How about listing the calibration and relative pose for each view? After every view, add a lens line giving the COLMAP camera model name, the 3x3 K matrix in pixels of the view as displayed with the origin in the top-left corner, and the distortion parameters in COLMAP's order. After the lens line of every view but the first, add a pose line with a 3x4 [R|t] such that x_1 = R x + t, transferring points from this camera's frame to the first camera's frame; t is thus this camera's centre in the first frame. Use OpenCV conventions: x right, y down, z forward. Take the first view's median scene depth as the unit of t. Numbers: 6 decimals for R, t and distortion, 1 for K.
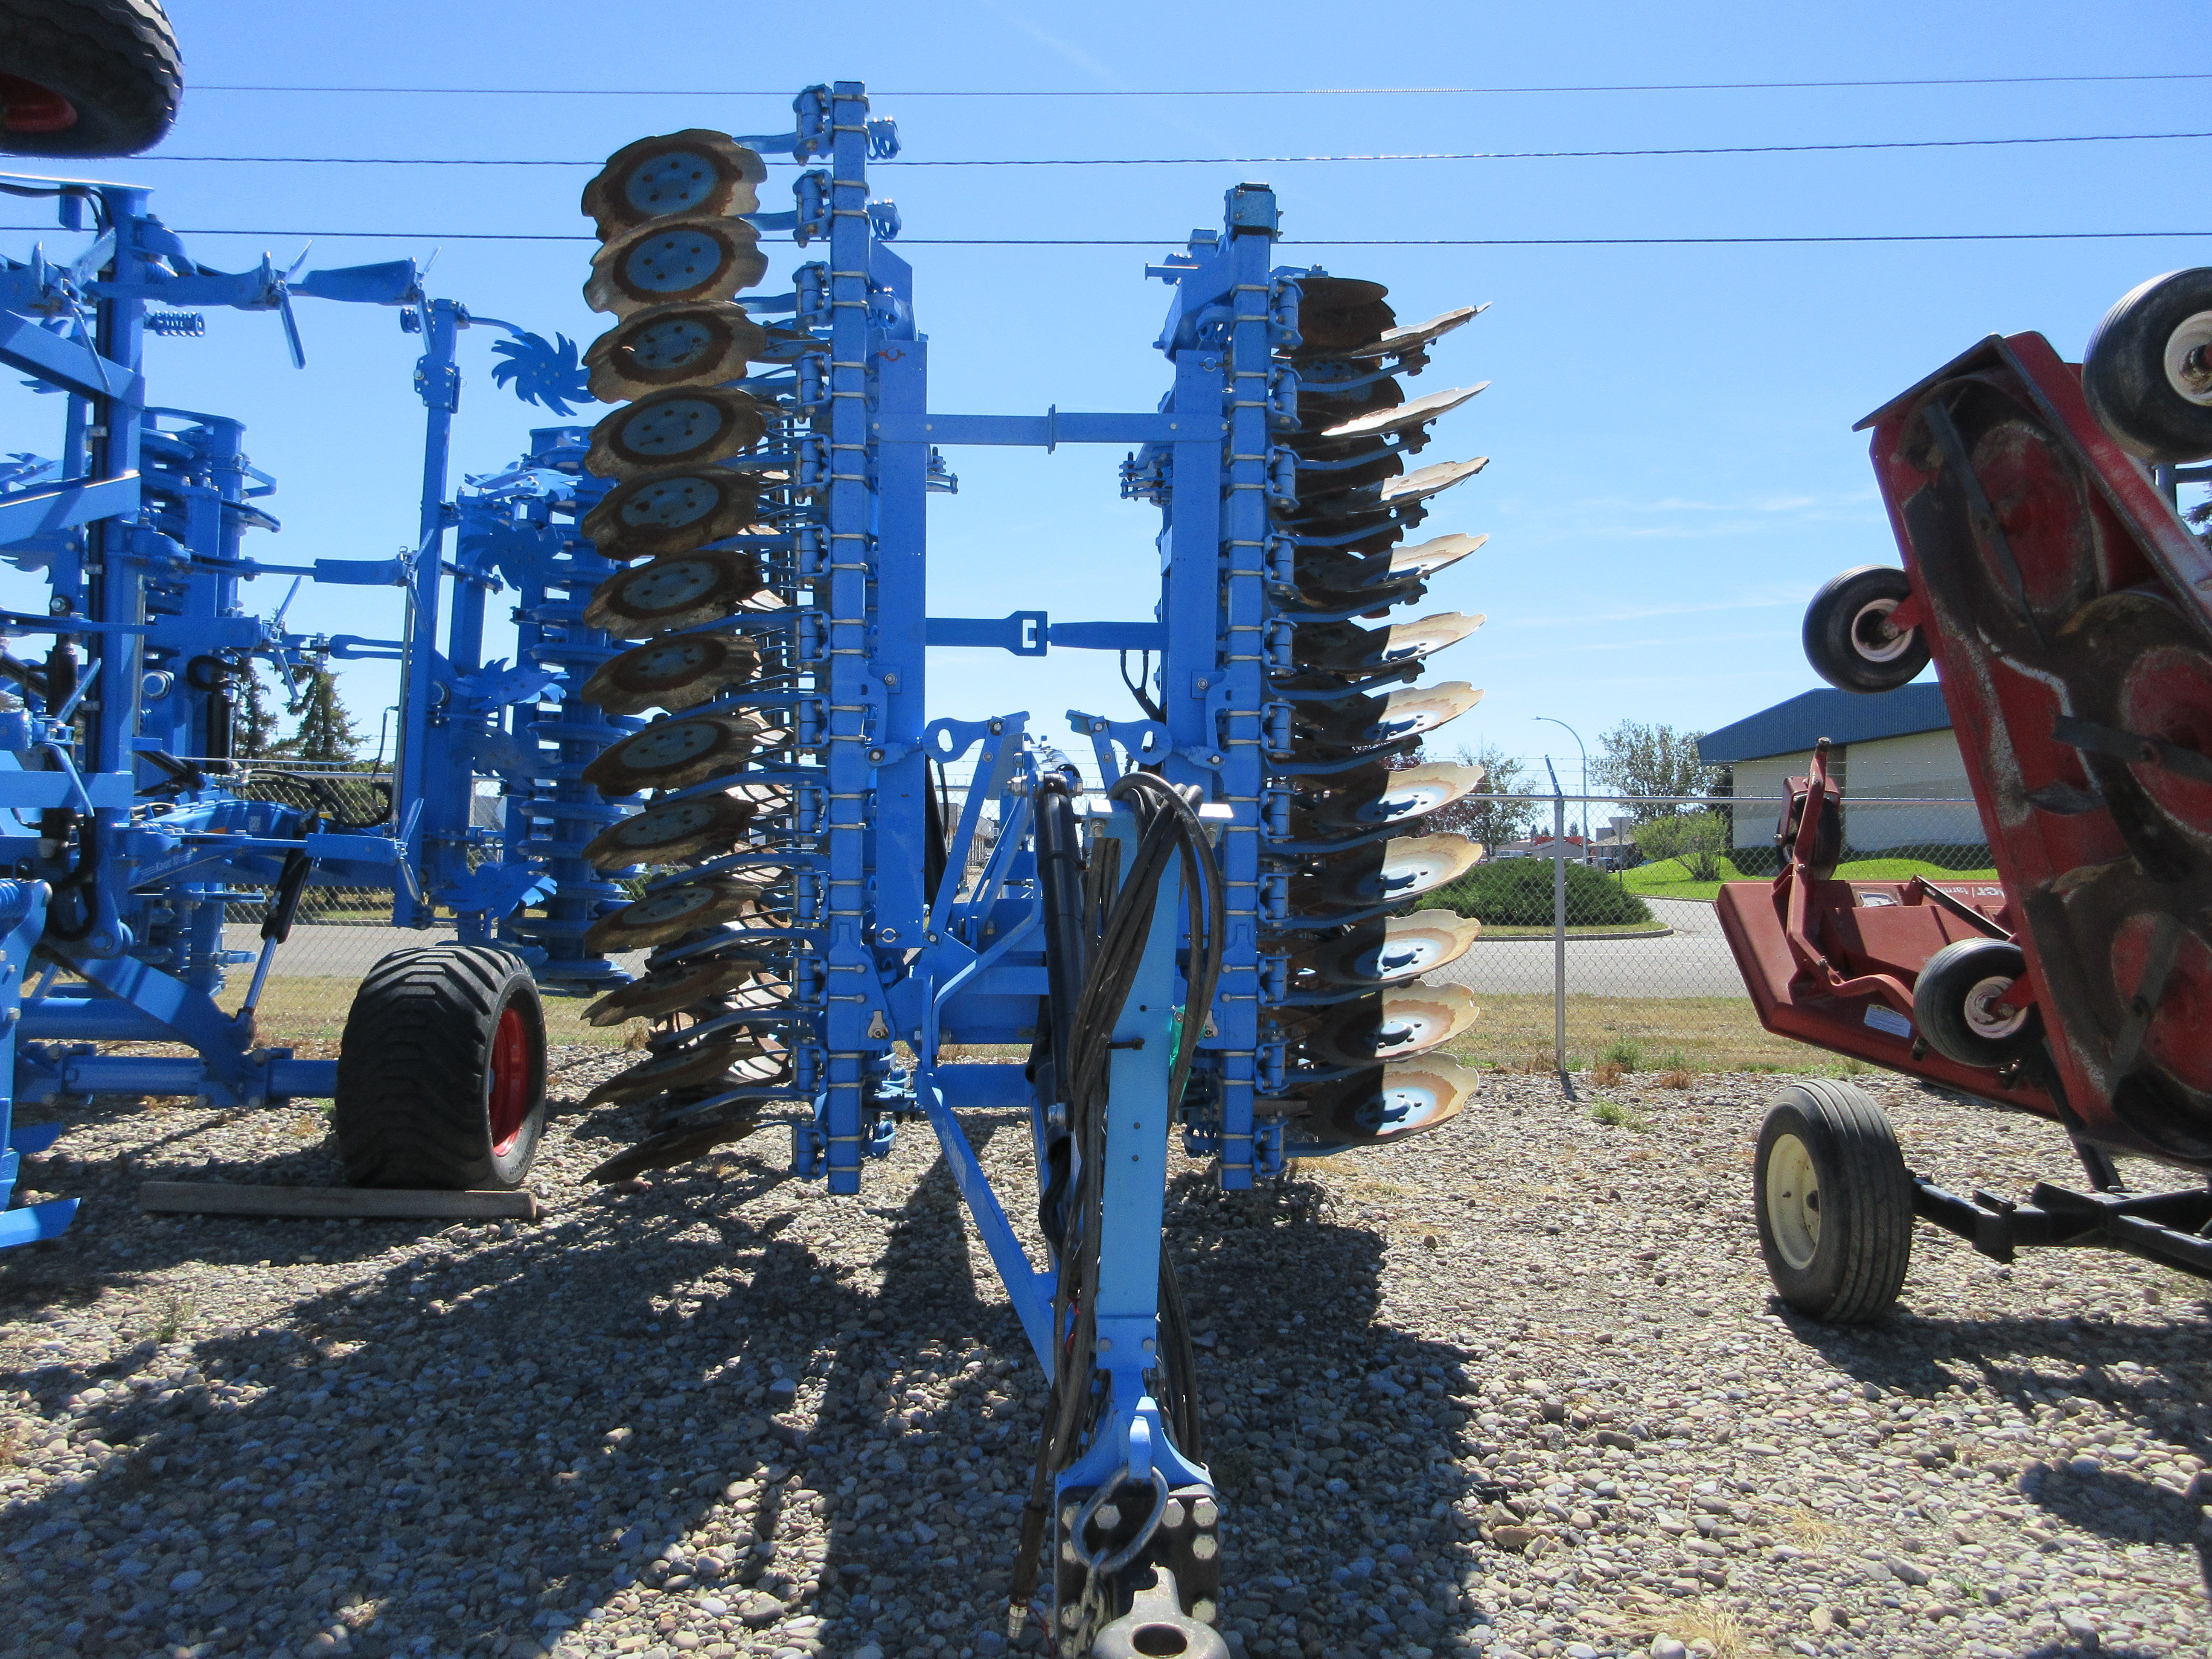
lens RADIAL K [[1578.8, 0, 1106.0], [0, 1578.8, 829.5], [0, 0, 1]] dist [0.007331, -0.003363]
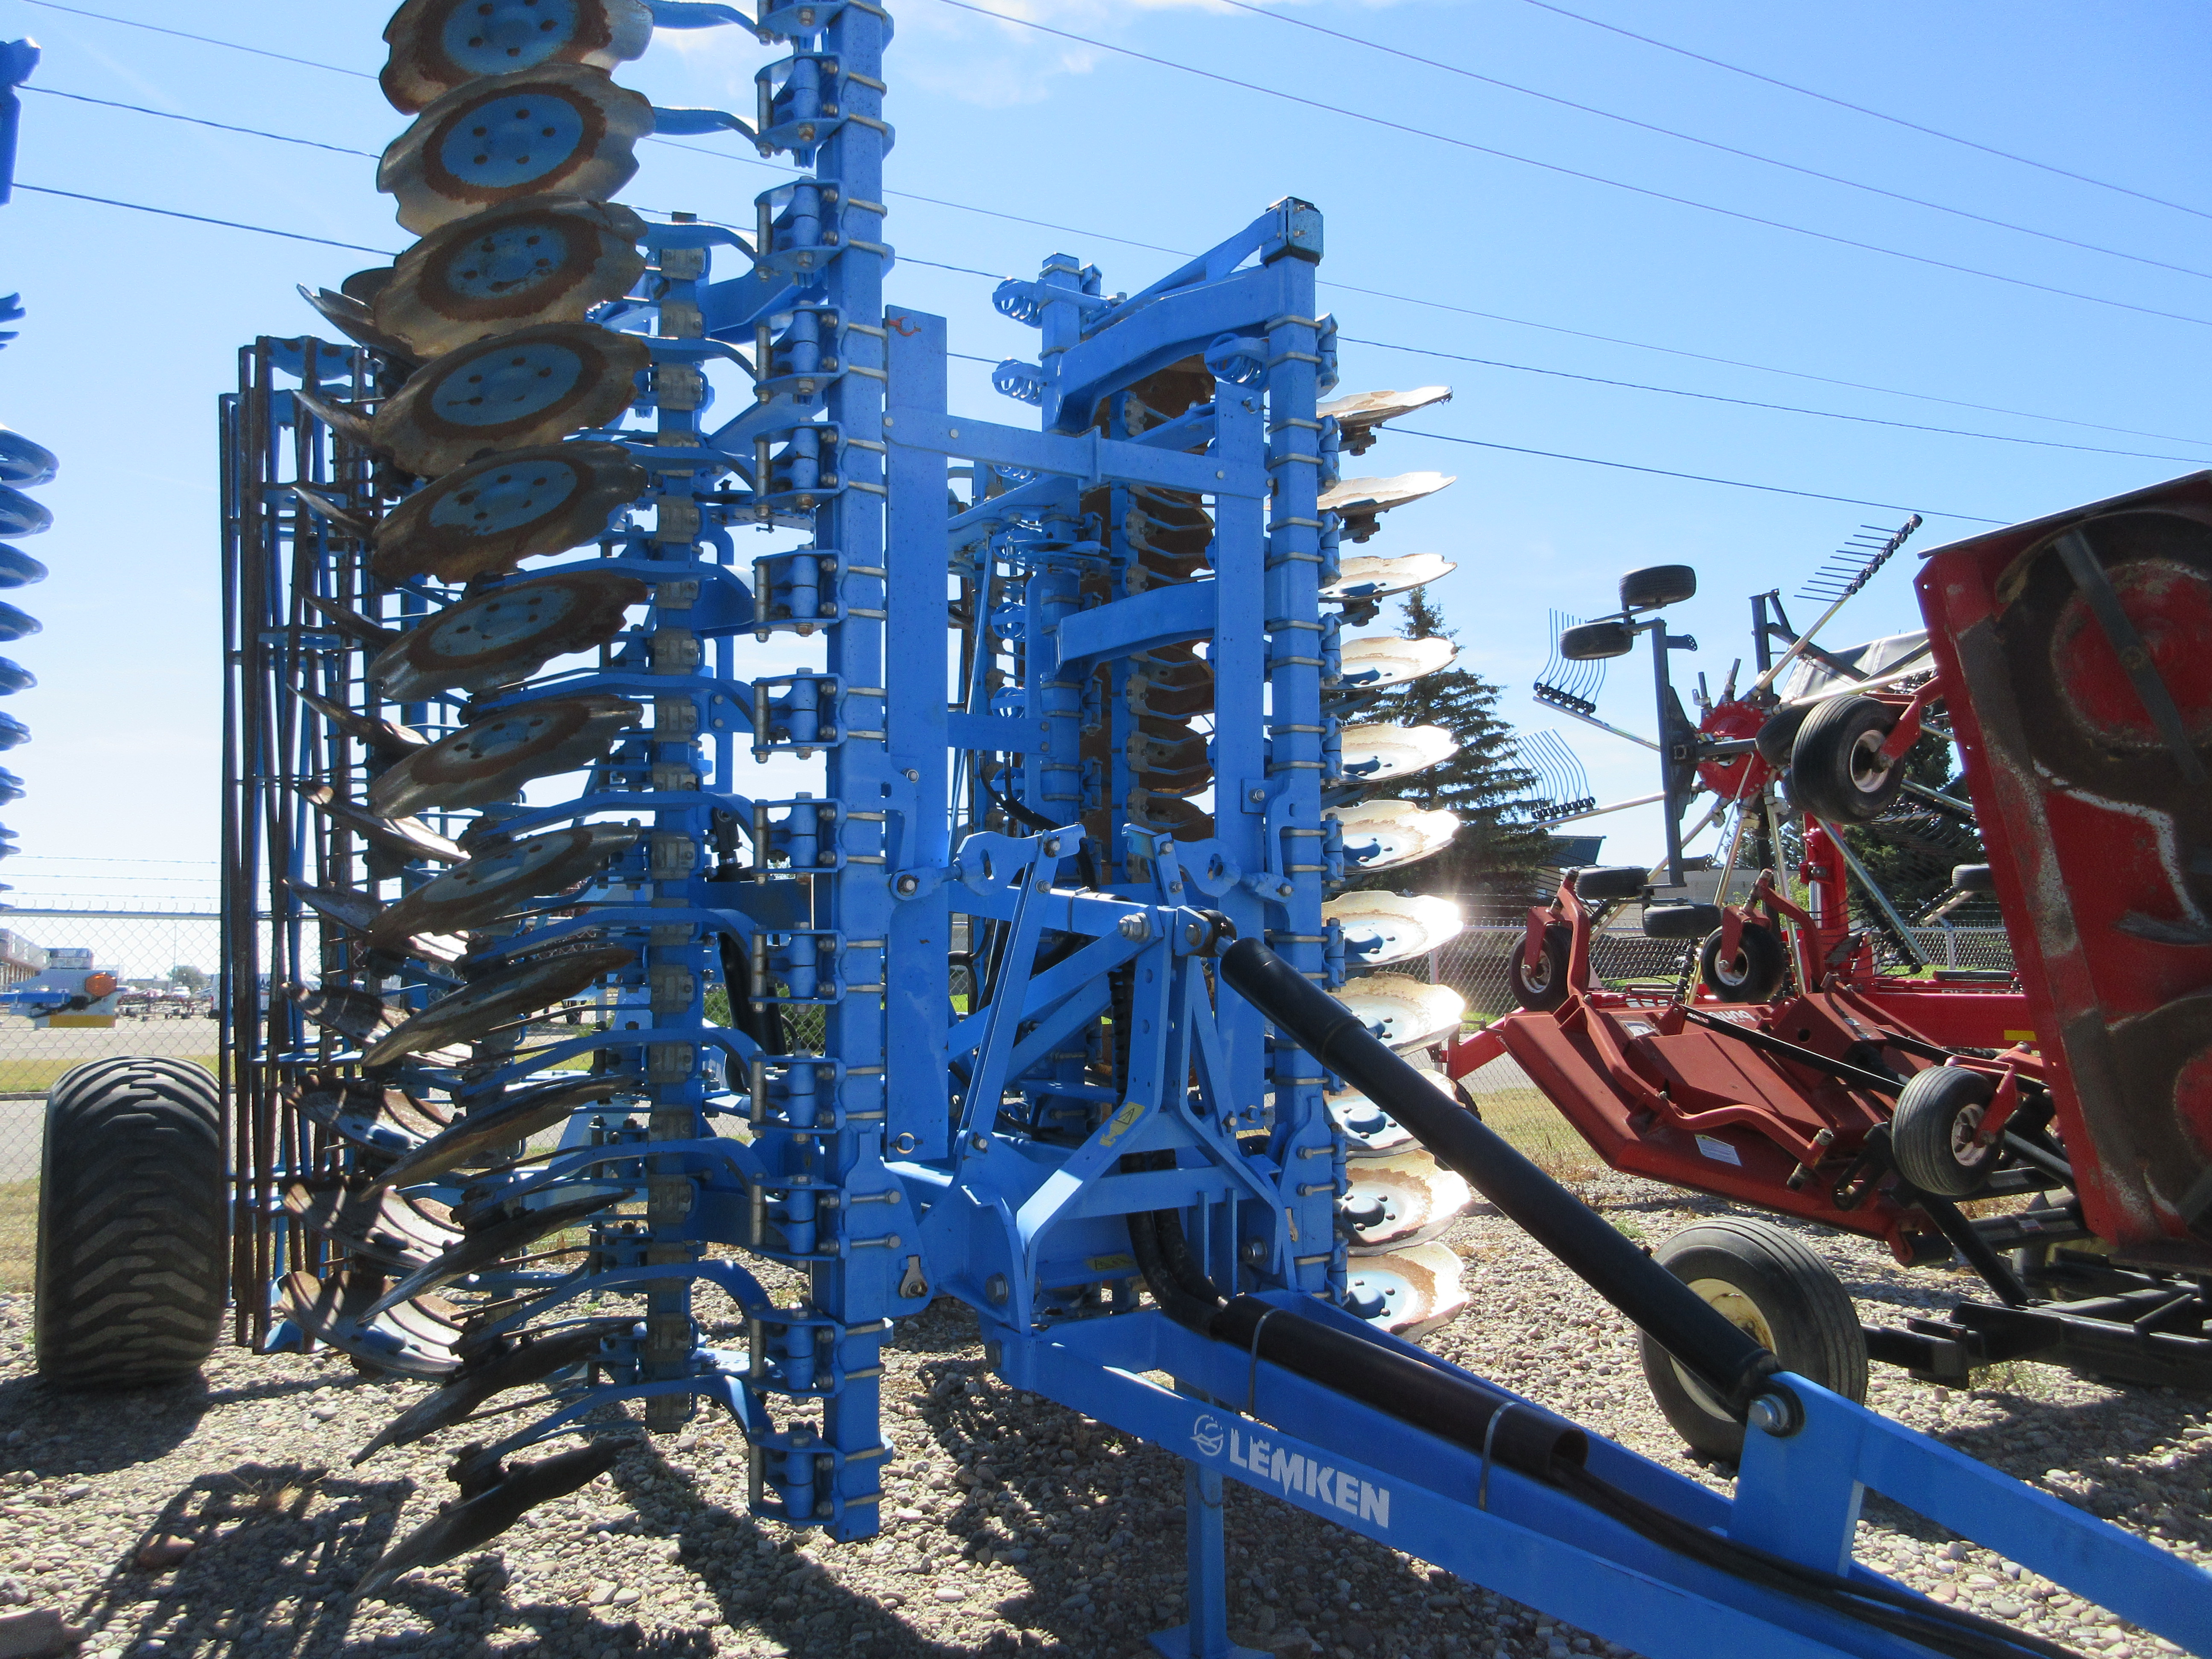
lens RADIAL K [[1599.0, 0, 1105.6], [0, 1599.0, 854.3], [0, 0, 1]] dist [0.044641, -0.083275]
pose [[0.879860, 0.010364, 0.475120, -0.405210], [0.020801, 0.997964, -0.060291, -0.016024], [-0.474778, 0.062931, 0.877853, 0.337517]]
